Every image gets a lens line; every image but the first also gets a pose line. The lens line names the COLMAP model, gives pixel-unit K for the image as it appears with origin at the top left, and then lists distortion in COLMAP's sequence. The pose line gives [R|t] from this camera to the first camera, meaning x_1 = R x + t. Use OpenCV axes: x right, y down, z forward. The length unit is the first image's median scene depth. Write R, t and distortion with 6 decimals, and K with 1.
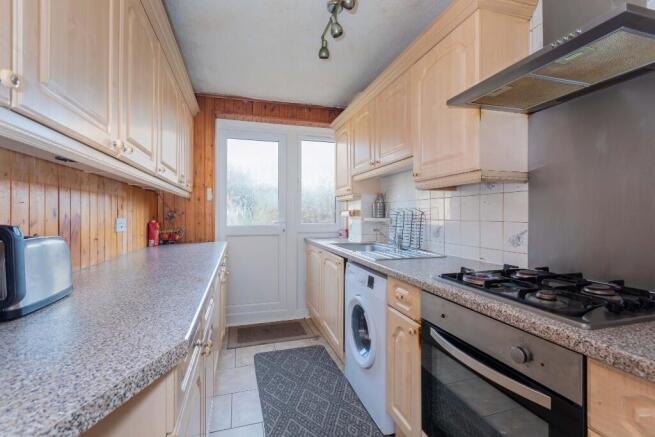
lens RADIAL K [[298.0, 0, 327.1], [0, 298.0, 218.0], [0, 0, 1]] dist [0.010623, 0.001992]
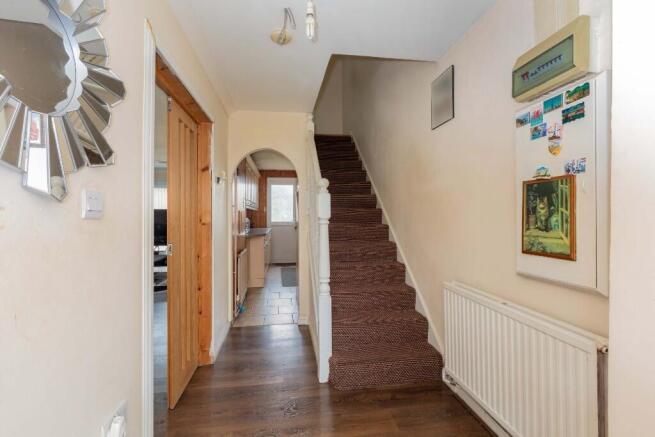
lens RADIAL K [[298.0, 0, 327.2], [0, 298.0, 215.6], [0, 0, 1]] dist [0.010623, 0.001992]
pose [[0.987480, -0.002918, -0.157714, 0.531725], [0.002875, 0.999996, -0.000502, -0.021604], [0.157715, 0.000042, 0.987485, -1.416941]]
